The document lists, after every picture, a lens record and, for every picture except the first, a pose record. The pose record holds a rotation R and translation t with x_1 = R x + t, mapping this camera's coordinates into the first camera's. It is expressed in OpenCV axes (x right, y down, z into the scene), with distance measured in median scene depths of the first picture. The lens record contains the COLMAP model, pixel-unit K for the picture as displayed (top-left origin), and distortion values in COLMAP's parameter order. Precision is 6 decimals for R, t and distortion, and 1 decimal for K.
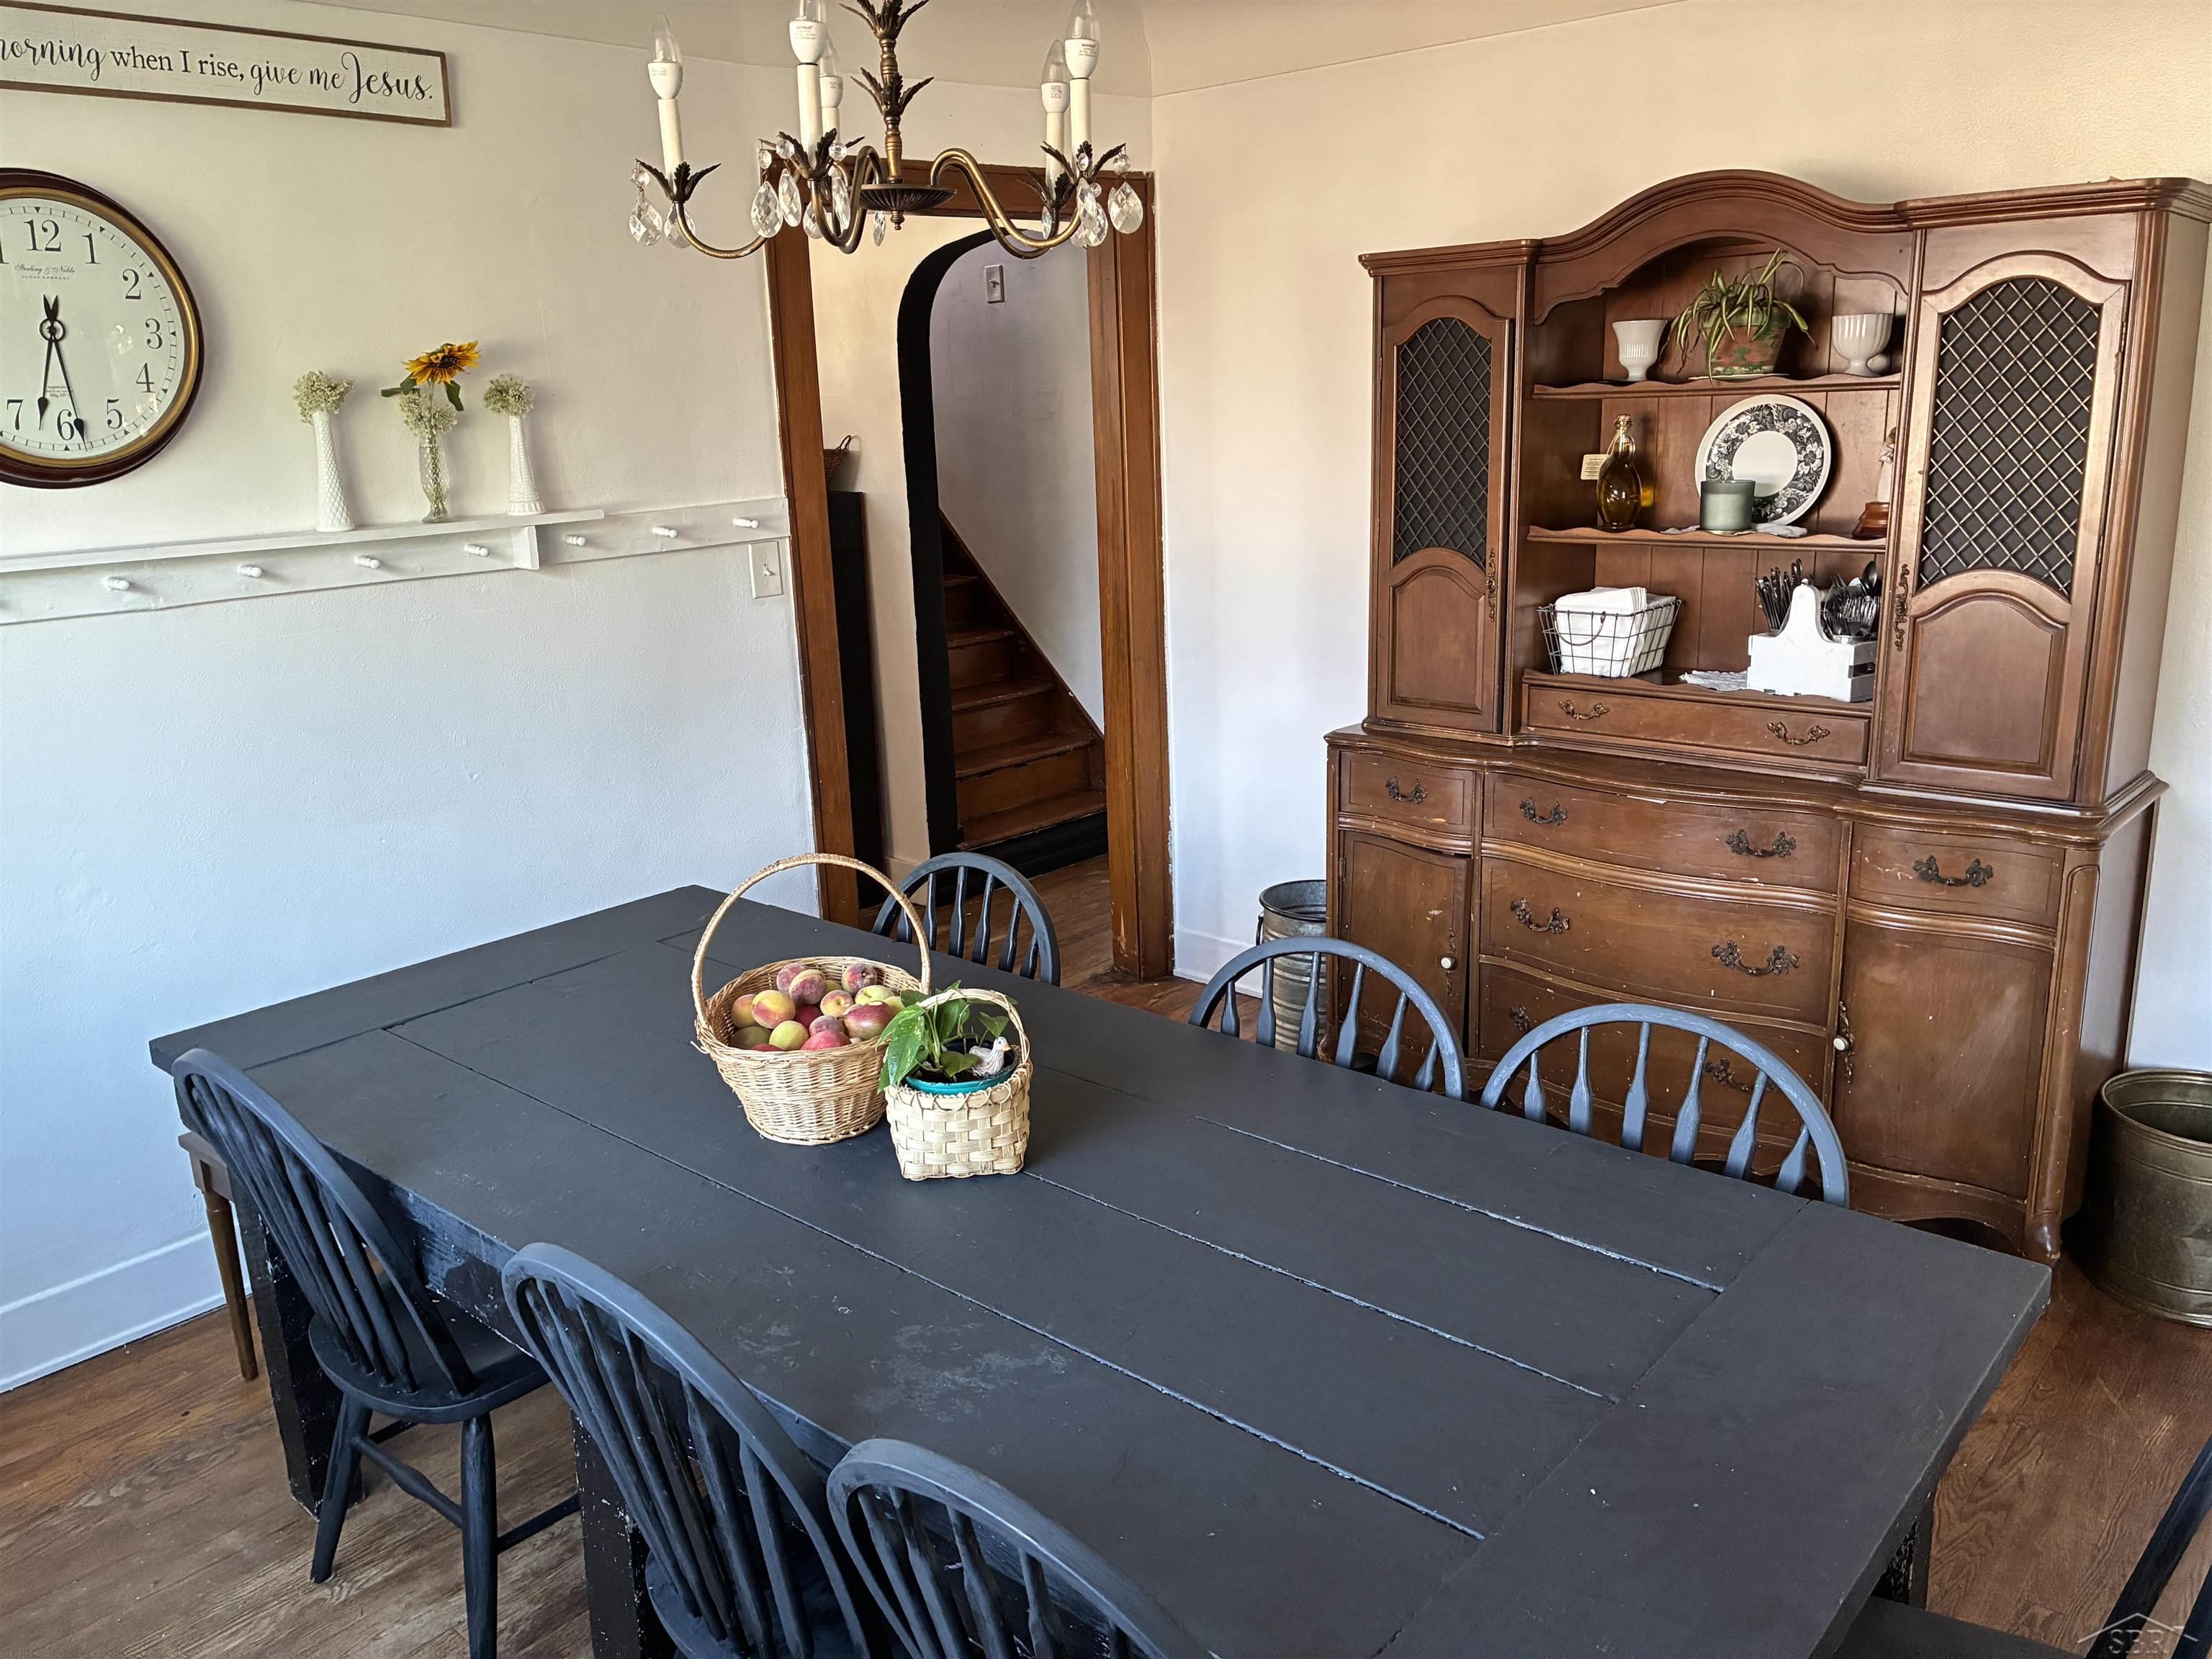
lens RADIAL K [[1694.7, 0, 1100.6], [0, 1694.7, 823.3], [0, 0, 1]] dist [0.050221, -0.066061]
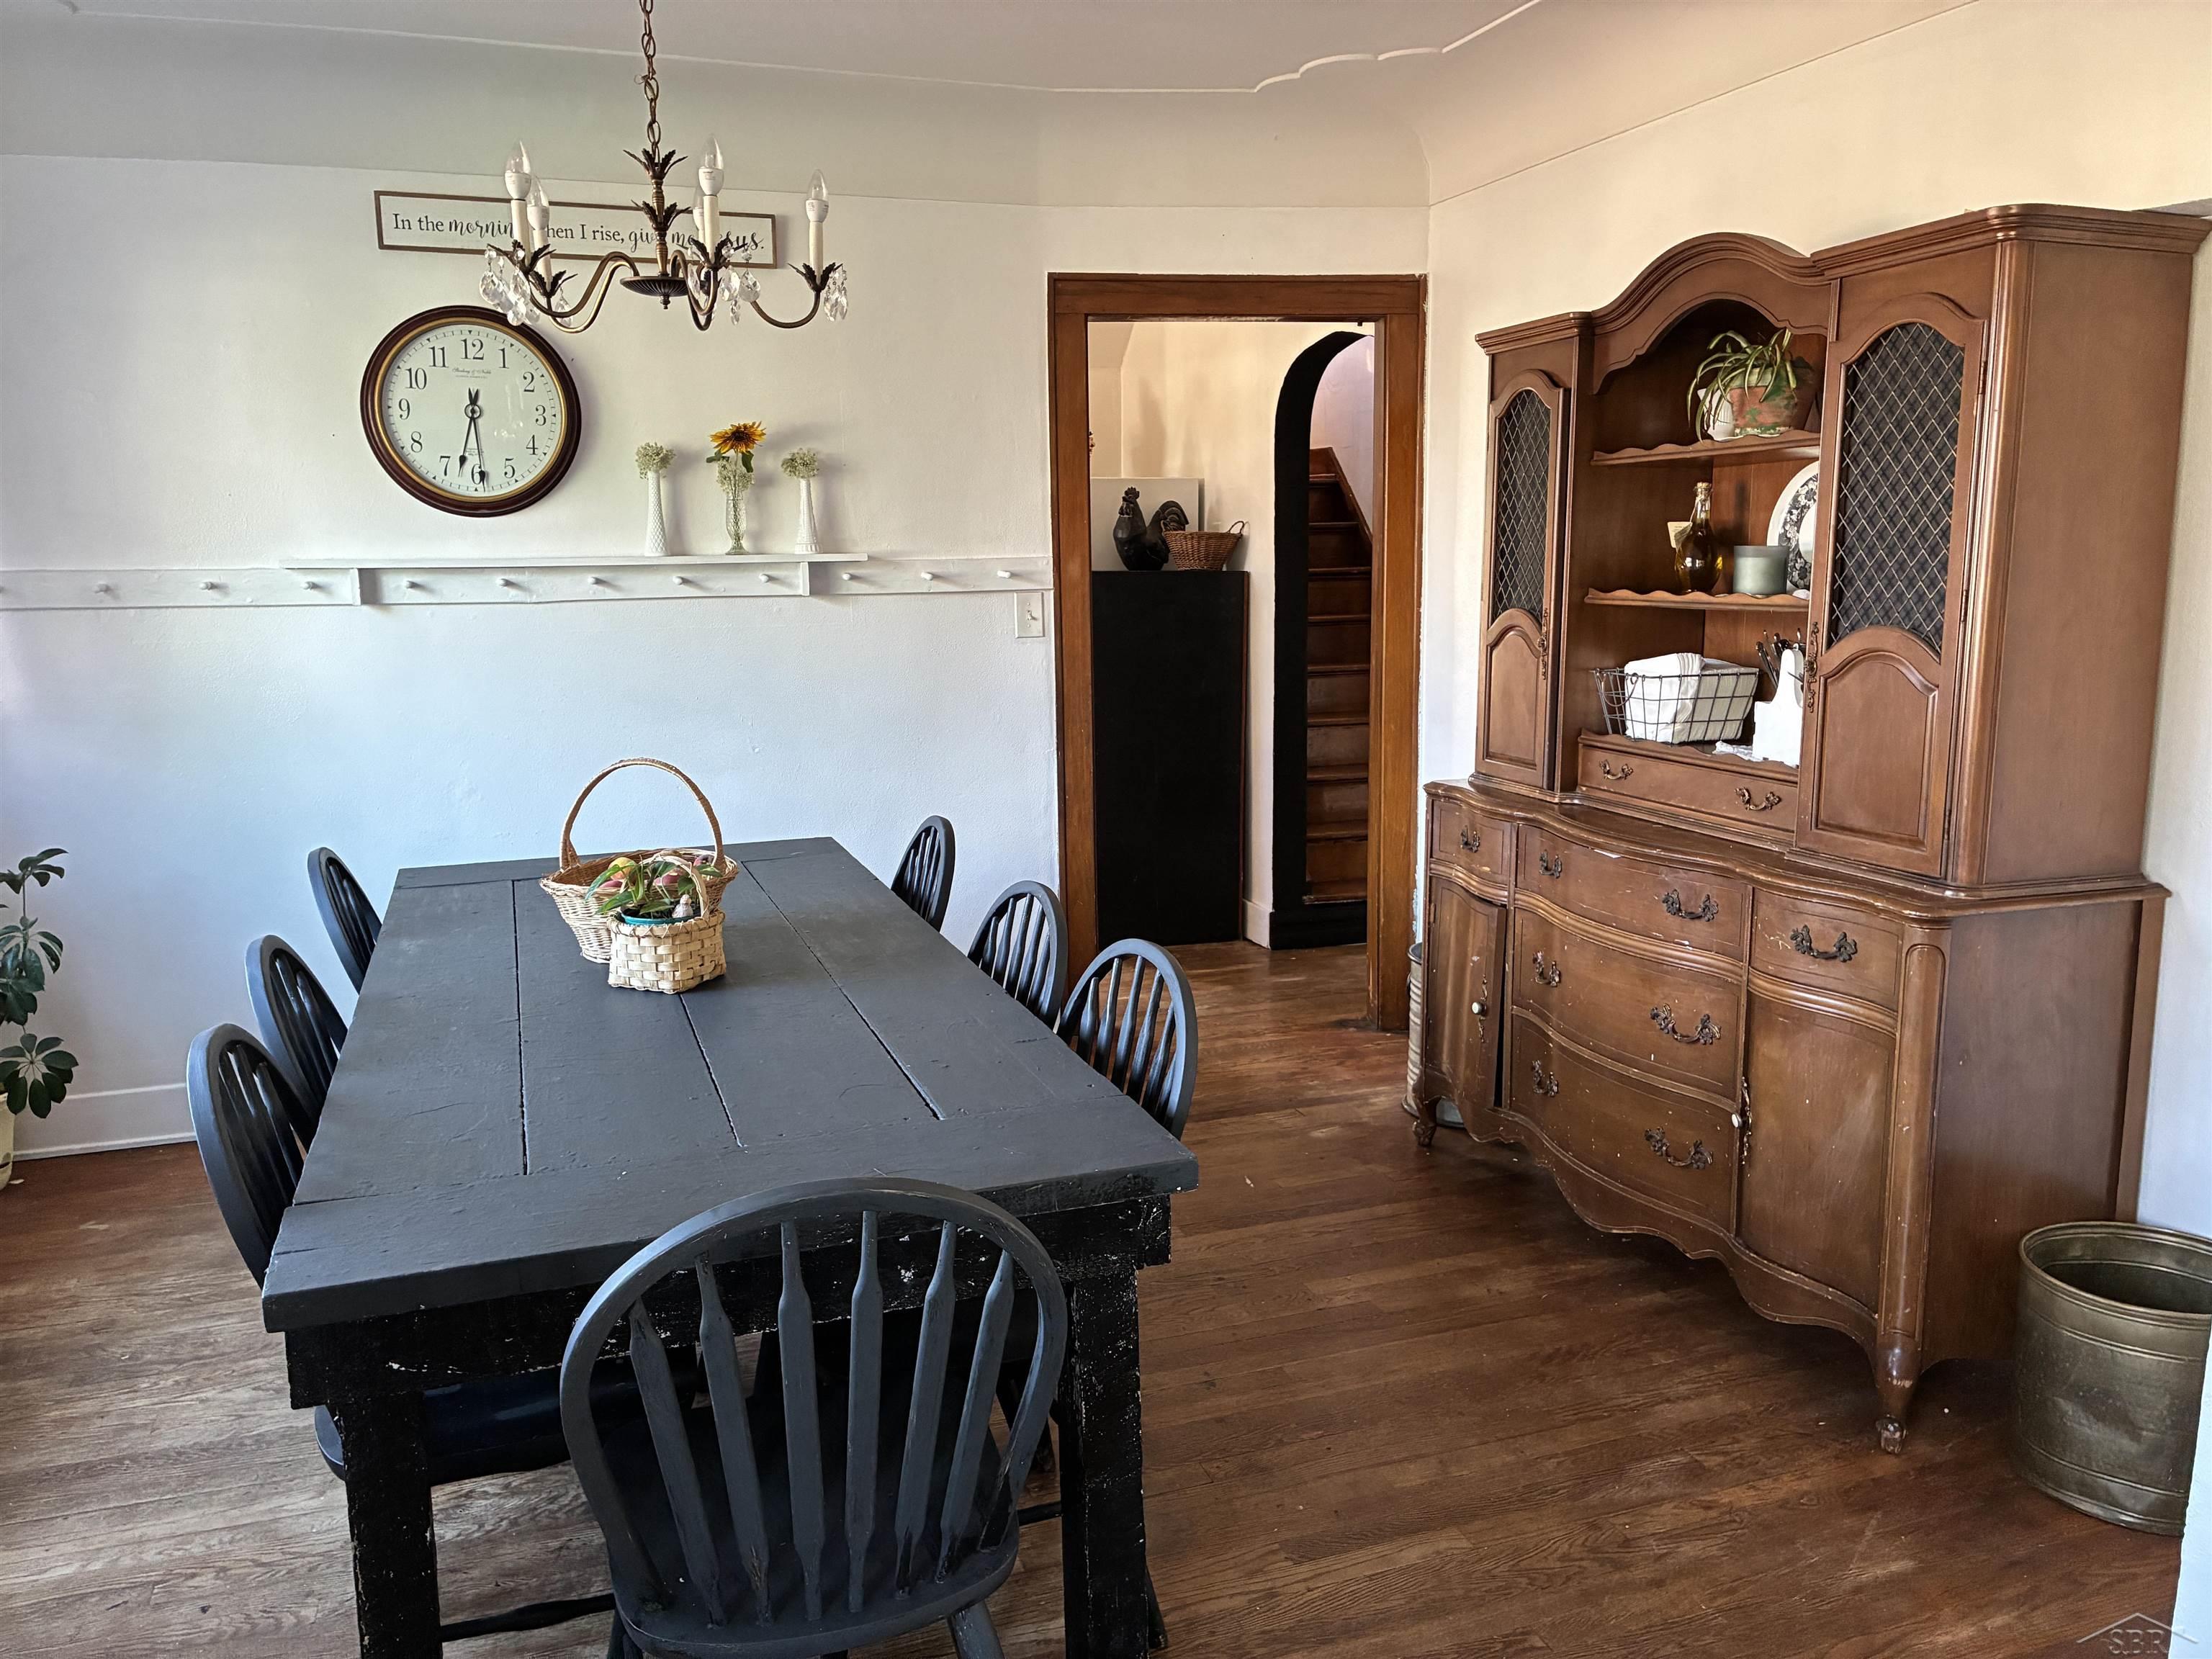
lens RADIAL K [[1694.7, 0, 1097.8], [0, 1694.7, 825.7], [0, 0, 1]] dist [0.050221, -0.066061]
pose [[0.869309, 0.100287, -0.483988, 0.544054], [-0.137223, 0.989675, -0.041401, 0.052307], [0.474839, 0.102405, 0.874095, -0.017287]]
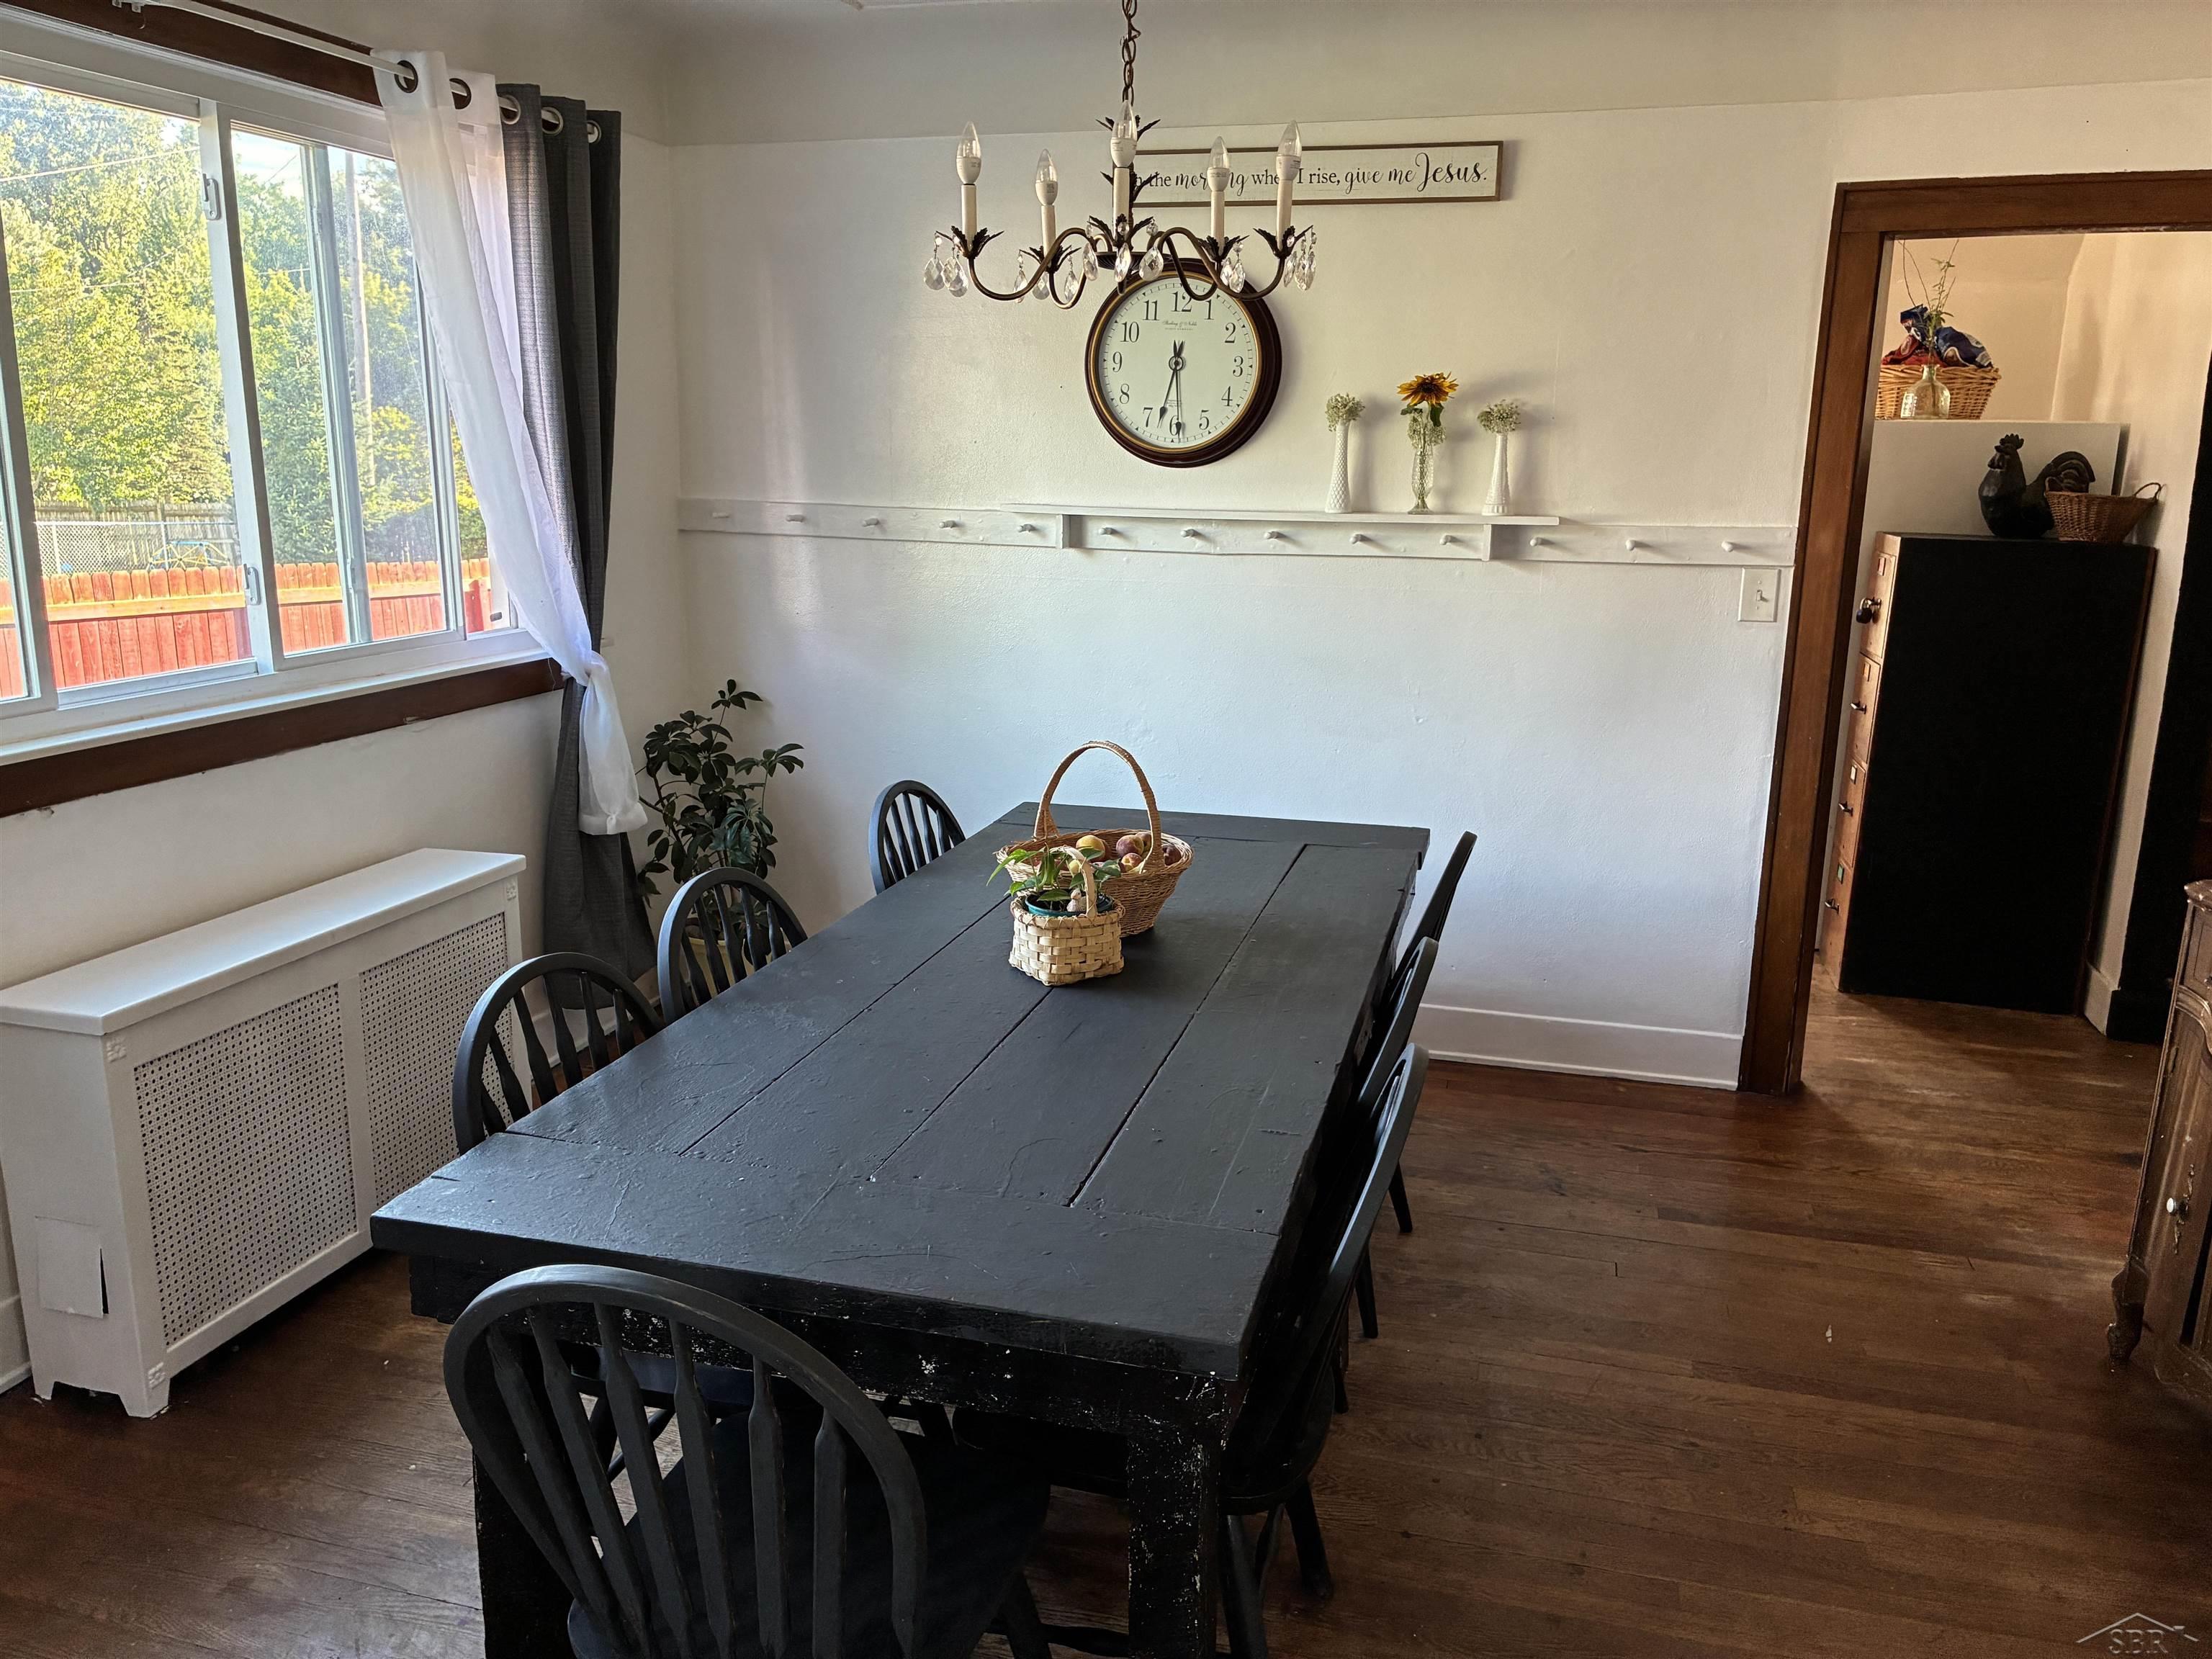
lens RADIAL K [[1694.7, 0, 1099.7], [0, 1694.7, 817.4], [0, 0, 1]] dist [0.050221, -0.066061]
pose [[0.434608, 0.229555, -0.870874, 0.677780], [-0.253152, 0.959123, 0.126481, -0.061453], [0.864309, 0.165494, 0.474954, 0.236796]]
